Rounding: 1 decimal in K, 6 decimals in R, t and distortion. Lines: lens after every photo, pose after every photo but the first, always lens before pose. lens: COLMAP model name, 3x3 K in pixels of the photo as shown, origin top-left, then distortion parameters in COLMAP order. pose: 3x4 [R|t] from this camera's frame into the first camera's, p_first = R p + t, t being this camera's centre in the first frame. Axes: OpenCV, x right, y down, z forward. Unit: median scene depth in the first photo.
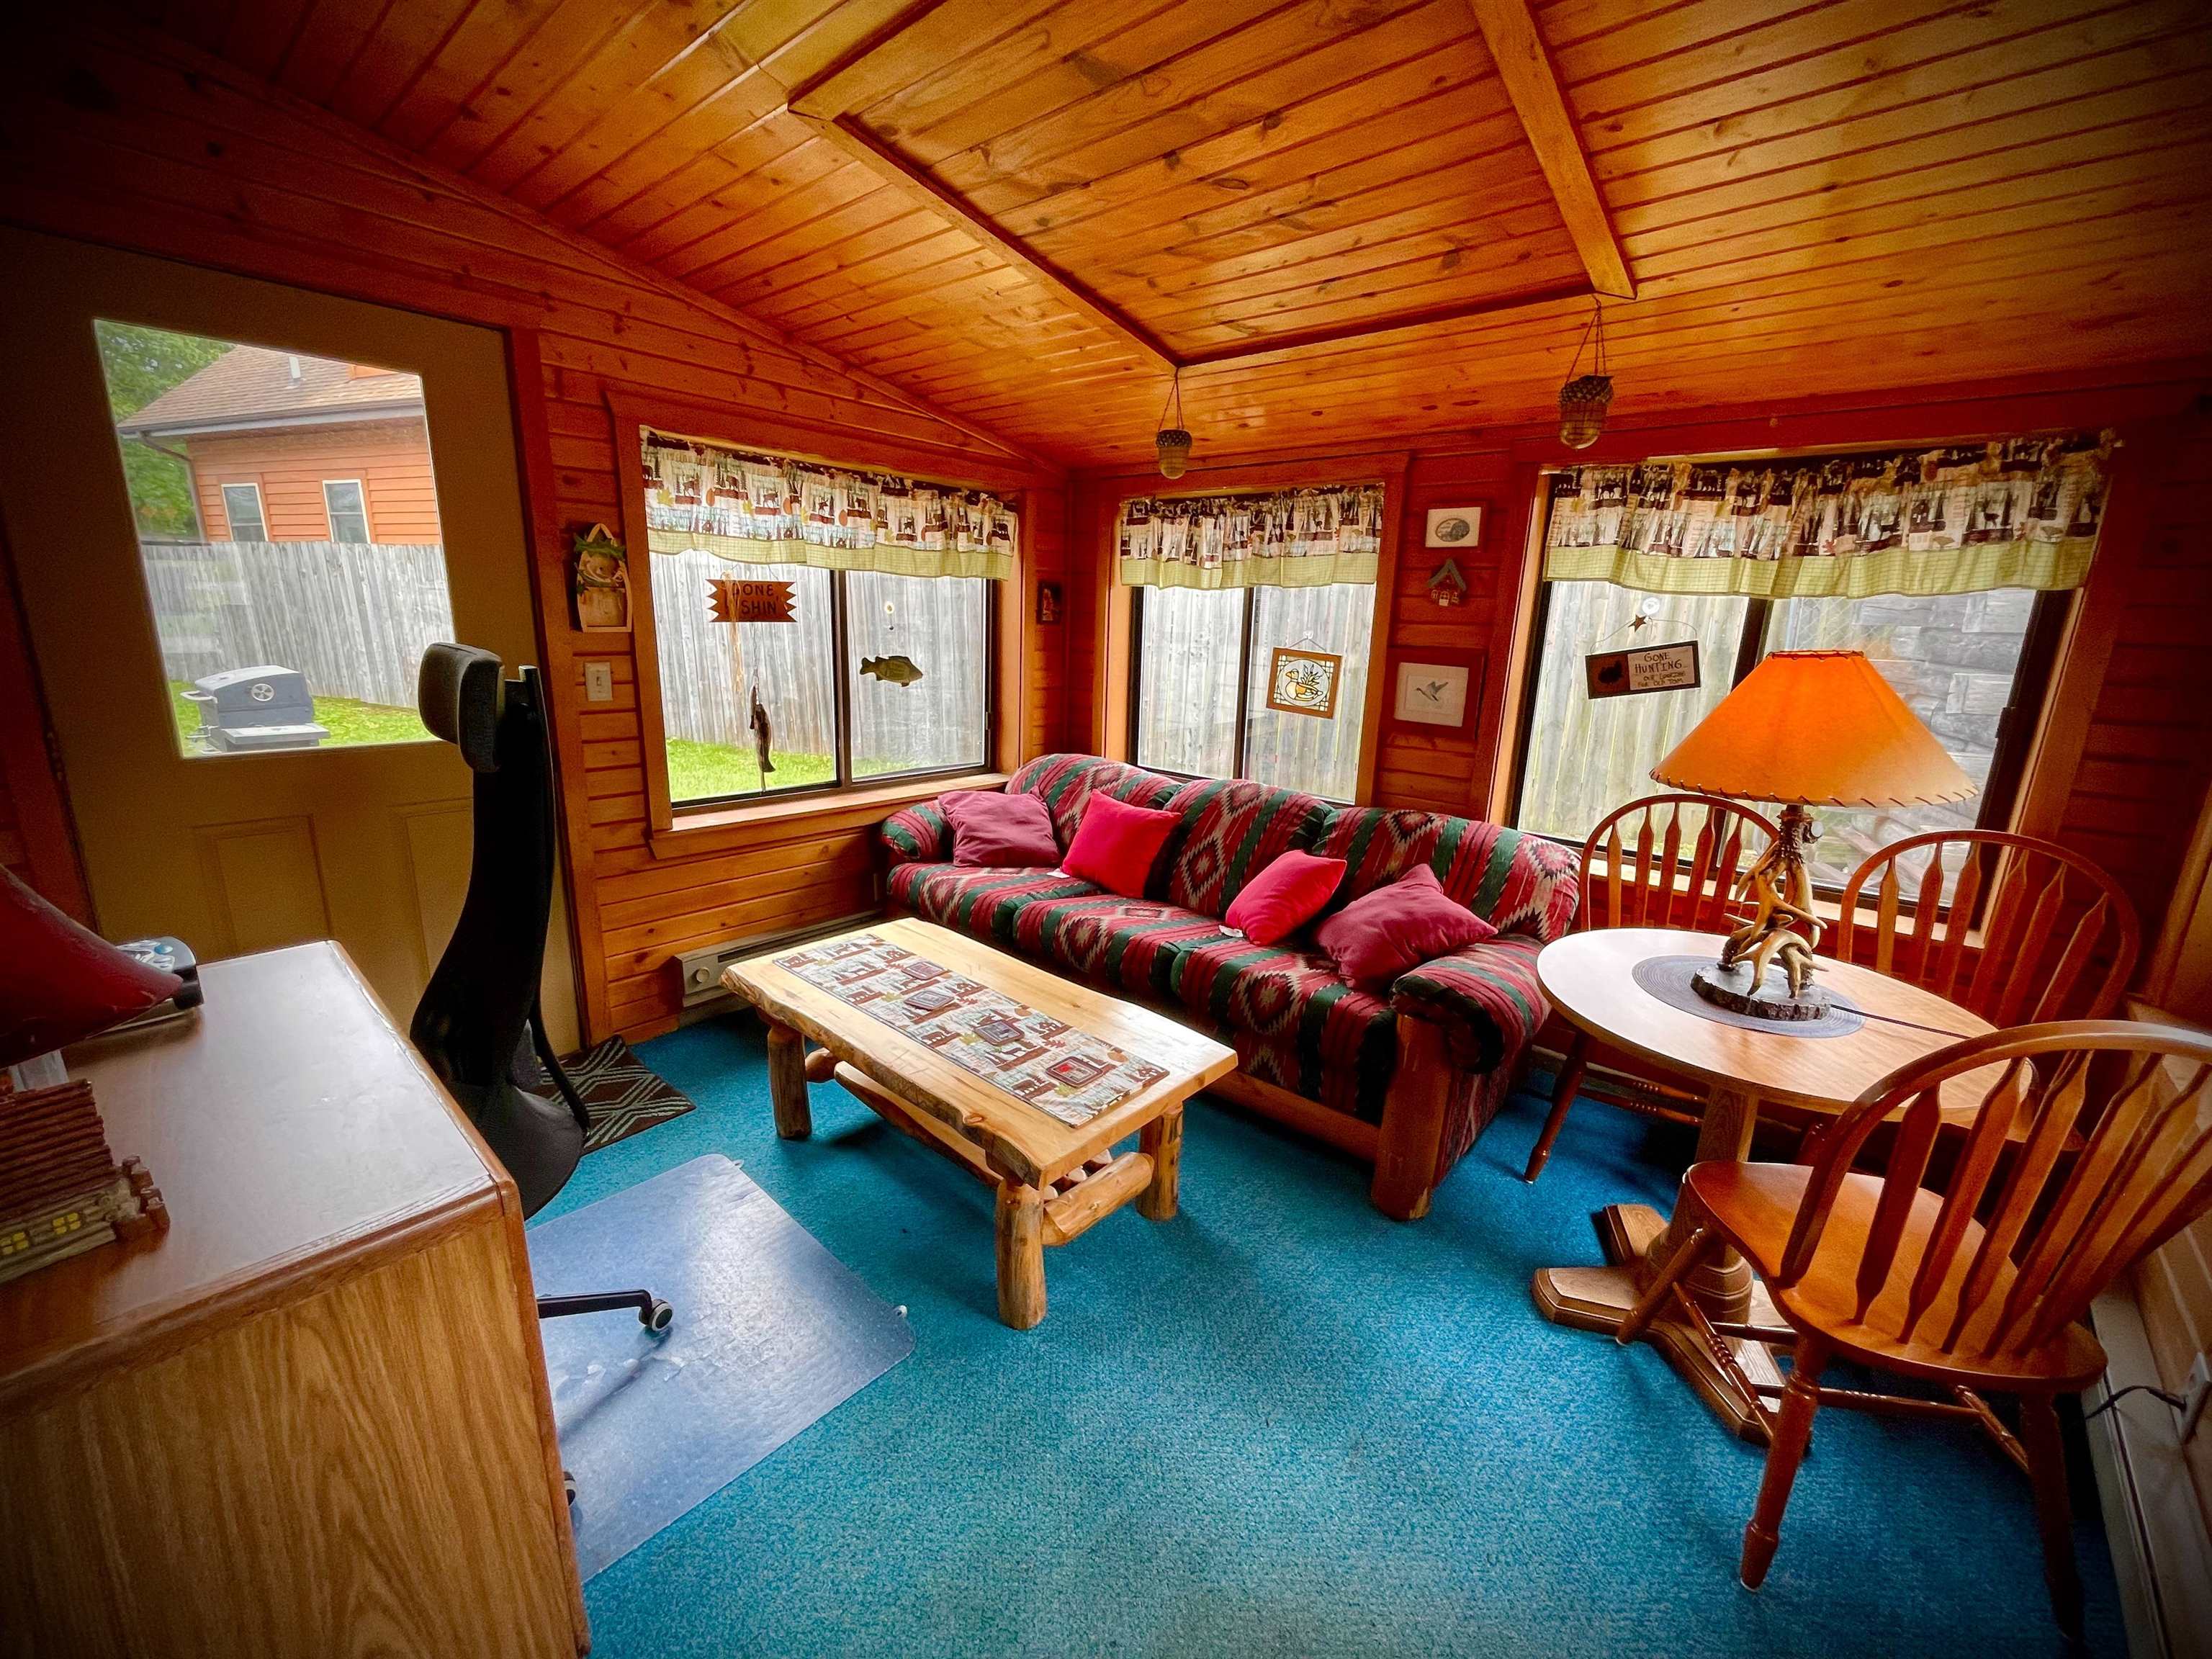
lens RADIAL K [[900.7, 0, 1112.0], [0, 900.7, 835.0], [0, 0, 1]] dist [-0.001025, -0.000975]
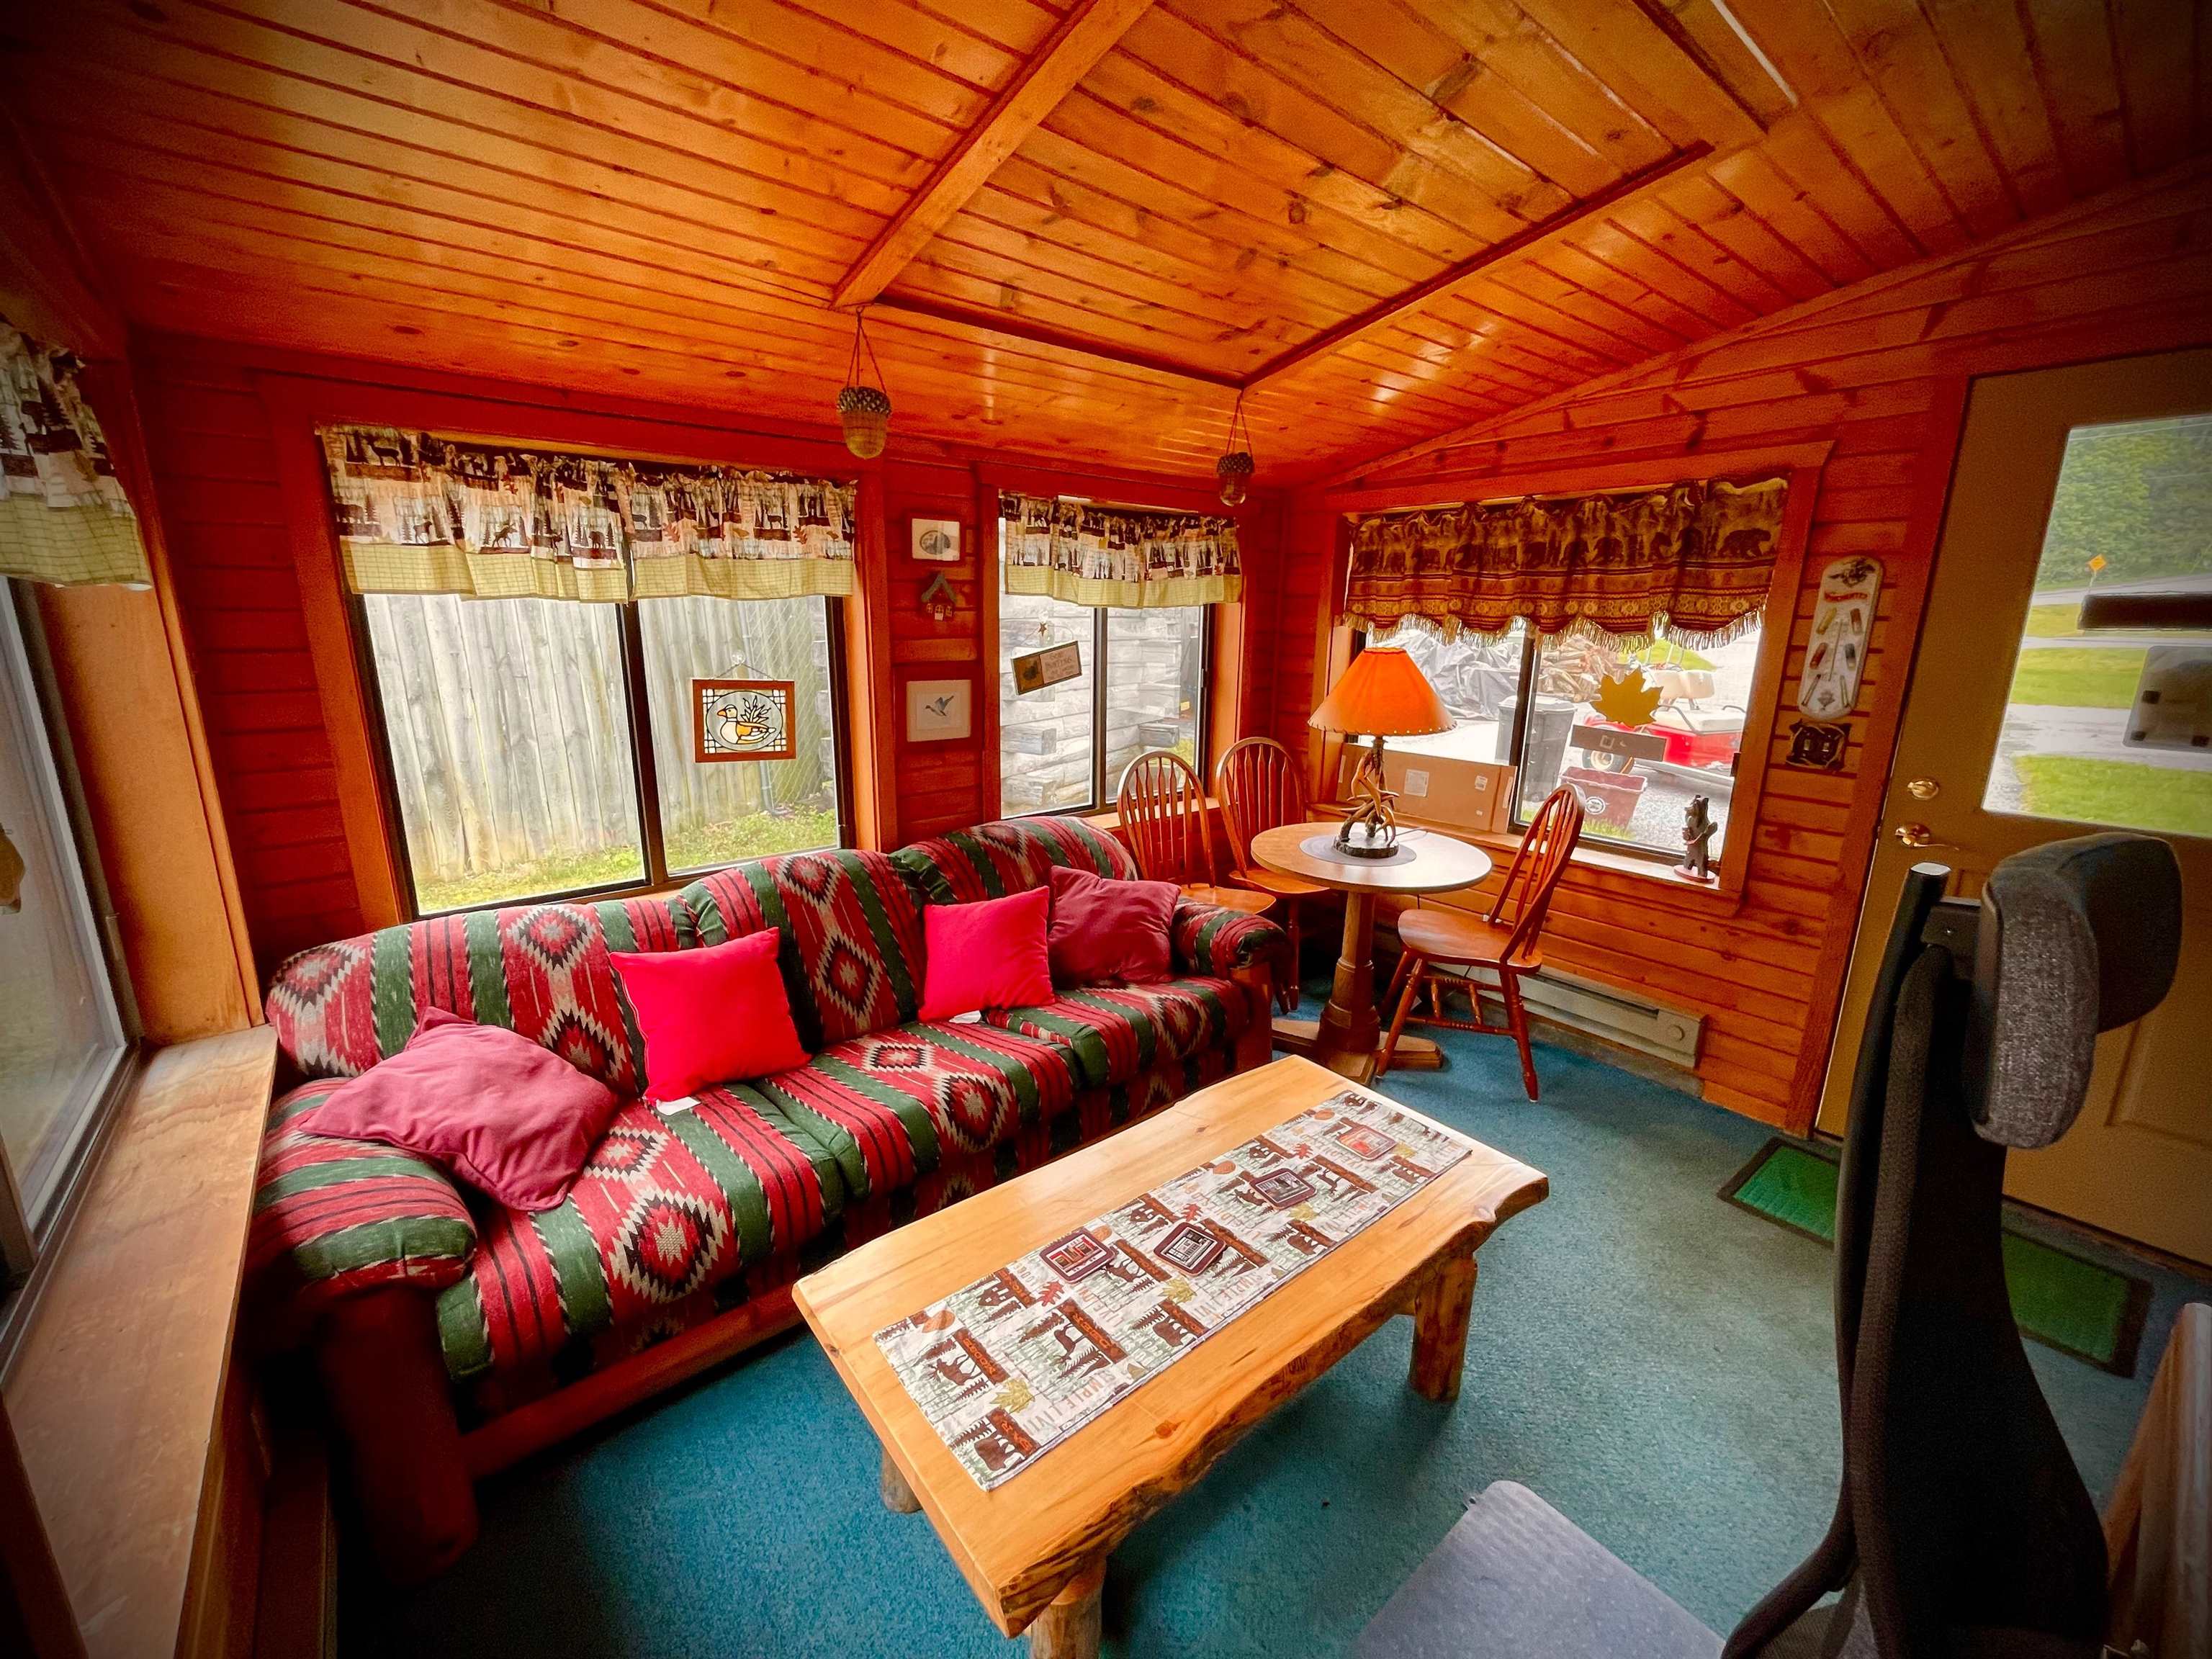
lens RADIAL K [[900.7, 0, 1113.1], [0, 900.7, 827.4], [0, 0, 1]] dist [-0.001025, -0.000975]
pose [[0.149889, -0.257519, 0.954577, -0.631609], [0.237753, 0.946542, 0.218019, -0.222464], [-0.959691, 0.194275, 0.203102, 0.706970]]
